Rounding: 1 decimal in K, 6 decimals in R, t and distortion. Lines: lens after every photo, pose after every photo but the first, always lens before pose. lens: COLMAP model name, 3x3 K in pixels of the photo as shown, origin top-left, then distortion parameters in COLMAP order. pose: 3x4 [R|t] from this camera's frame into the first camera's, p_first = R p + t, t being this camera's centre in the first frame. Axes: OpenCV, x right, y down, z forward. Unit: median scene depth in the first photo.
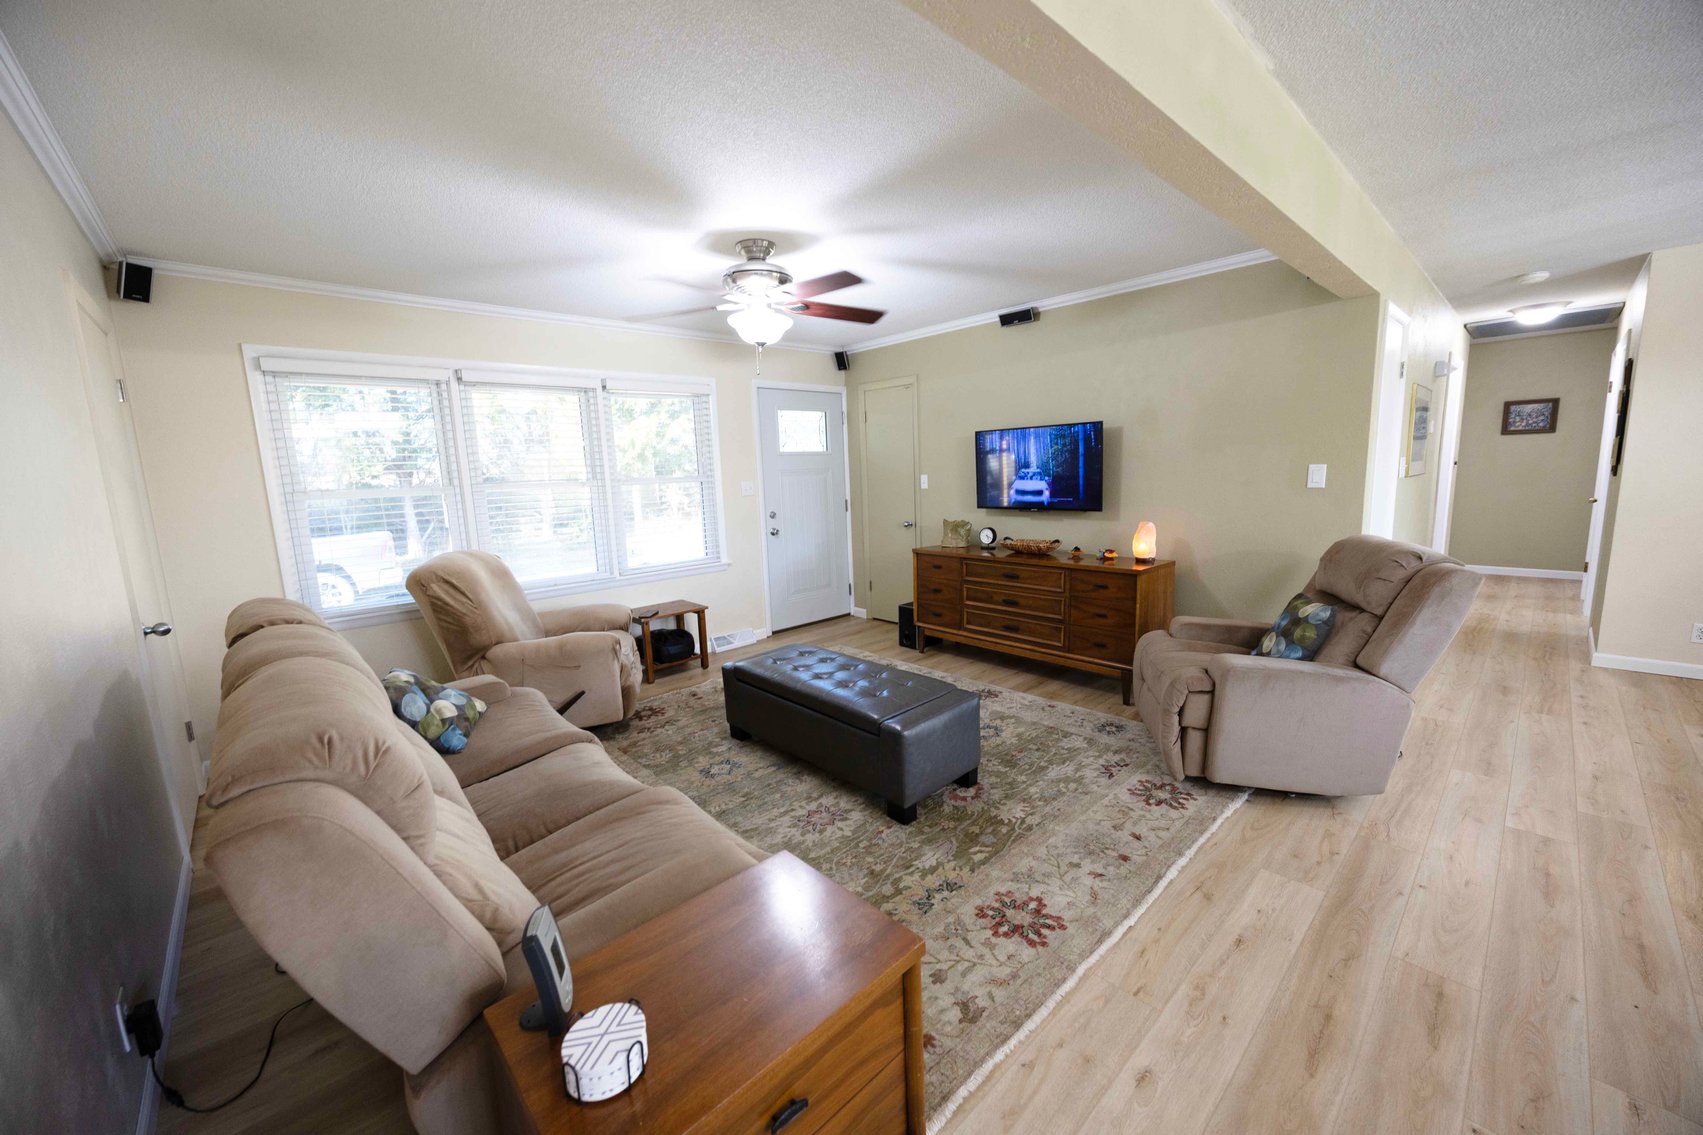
lens RADIAL K [[648.2, 0, 855.2], [0, 648.2, 567.9], [0, 0, 1]] dist [-0.001201, -0.000625]
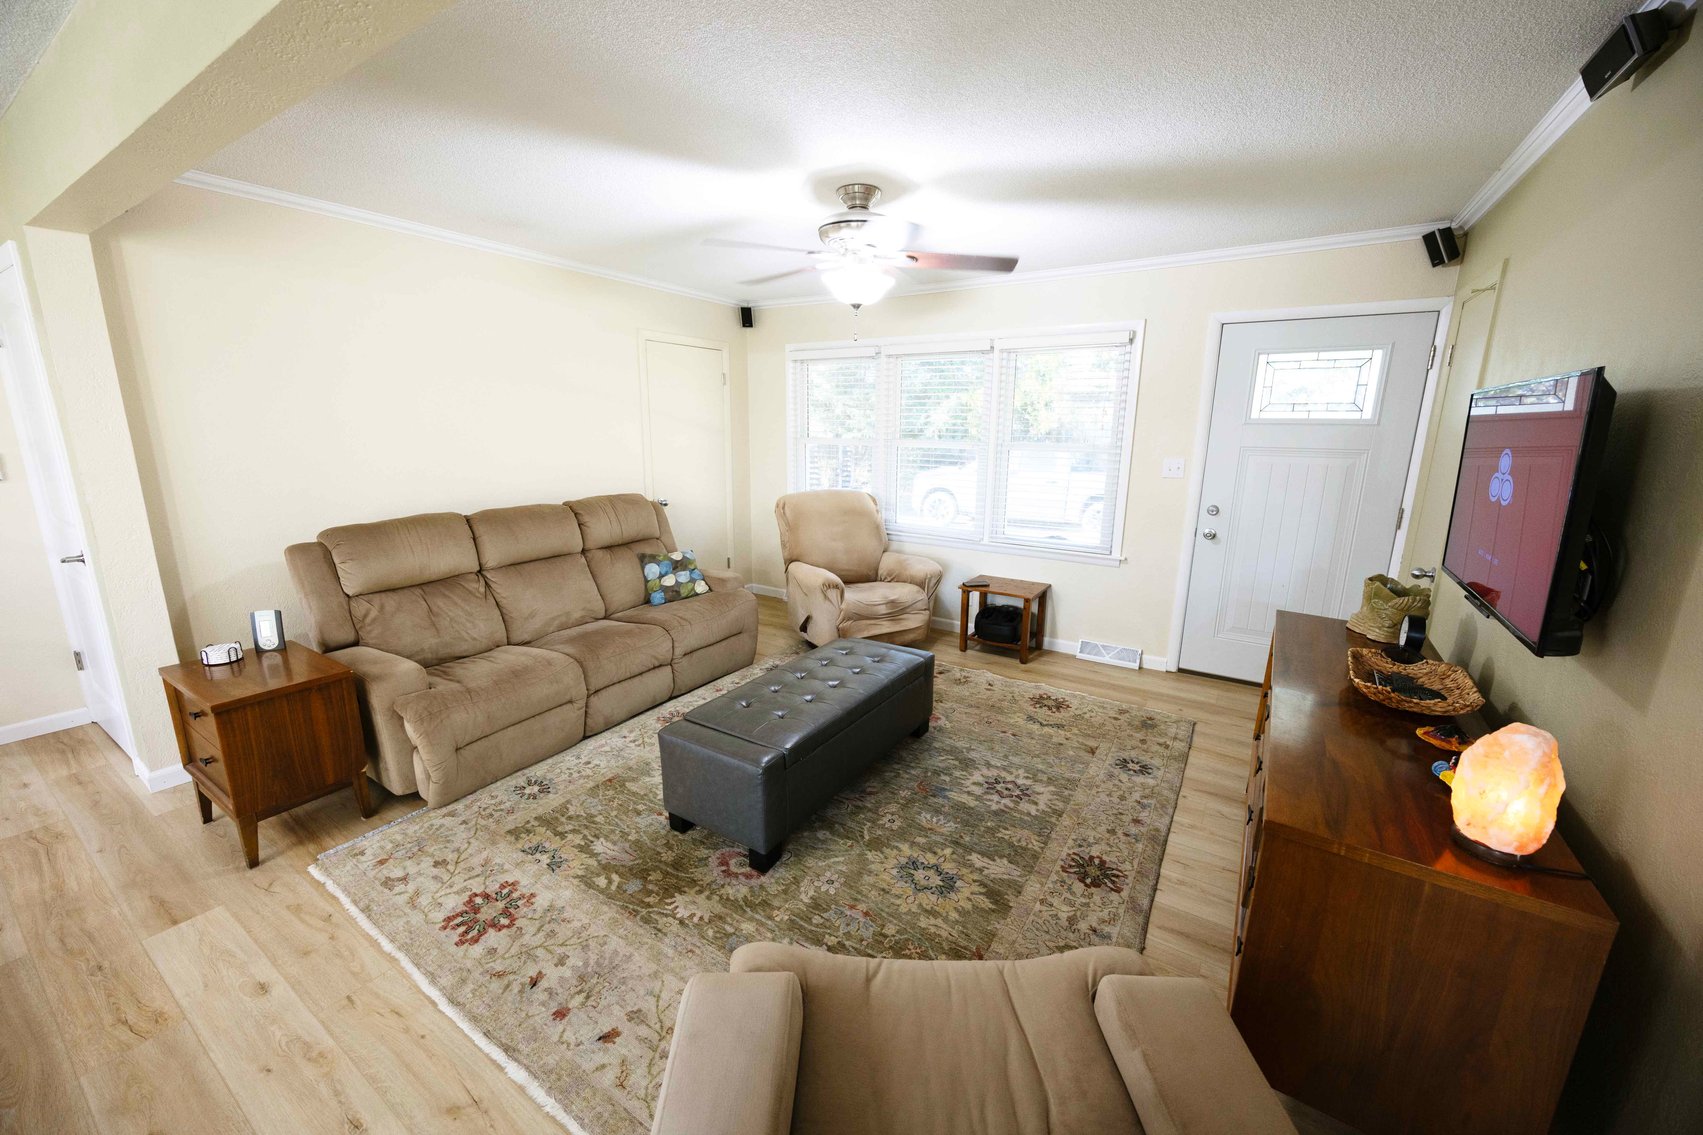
lens RADIAL K [[639.8, 0, 853.0], [0, 639.8, 570.2], [0, 0, 1]] dist [-0.003289, -0.000216]
pose [[0.247391, 0.263704, -0.932340, 0.980903], [-0.168193, 0.959330, 0.226708, -0.247637], [0.954206, 0.100728, 0.281683, 0.994053]]
